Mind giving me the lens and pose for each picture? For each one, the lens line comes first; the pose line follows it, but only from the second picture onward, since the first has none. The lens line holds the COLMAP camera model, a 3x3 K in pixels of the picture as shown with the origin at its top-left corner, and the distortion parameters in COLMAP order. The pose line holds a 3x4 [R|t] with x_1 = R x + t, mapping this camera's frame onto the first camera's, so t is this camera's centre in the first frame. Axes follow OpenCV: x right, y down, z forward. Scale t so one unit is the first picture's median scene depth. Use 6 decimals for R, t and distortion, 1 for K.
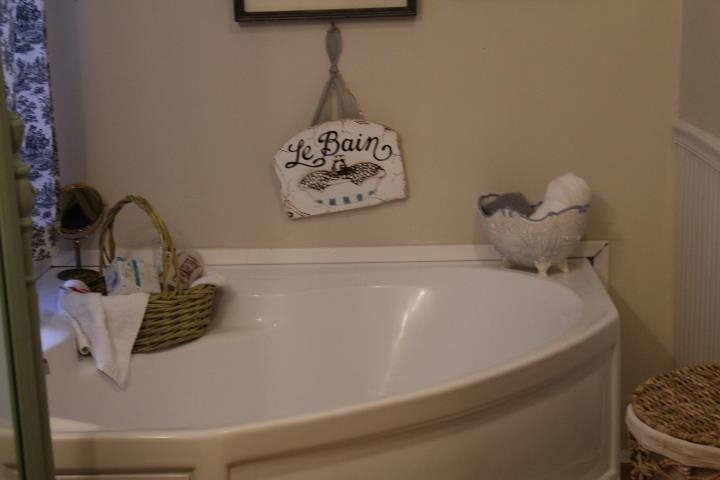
lens RADIAL K [[1504.8, 0, 360.5], [0, 1504.8, 231.1], [0, 0, 1]] dist [0.013463, 0.250987]
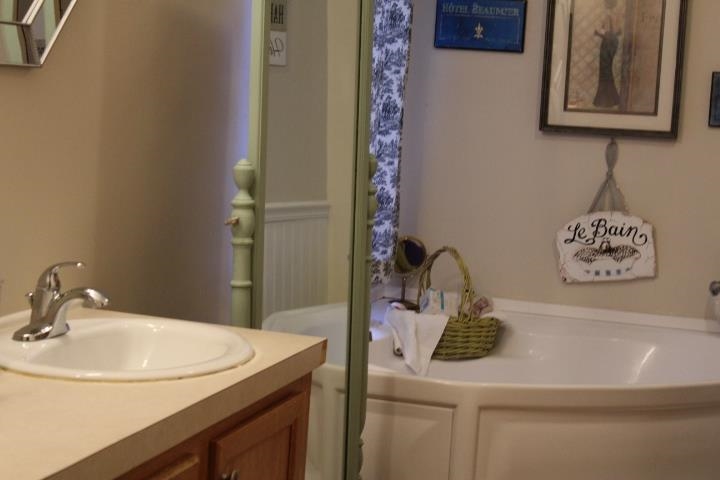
lens RADIAL K [[1504.8, 0, 360.5], [0, 1504.8, 231.1], [0, 0, 1]] dist [0.013463, 0.250987]
pose [[0.967267, 0.109374, -0.228979, 0.083592], [-0.131069, 0.987997, -0.081745, 0.084250], [0.217289, 0.109081, 0.969993, -0.342707]]
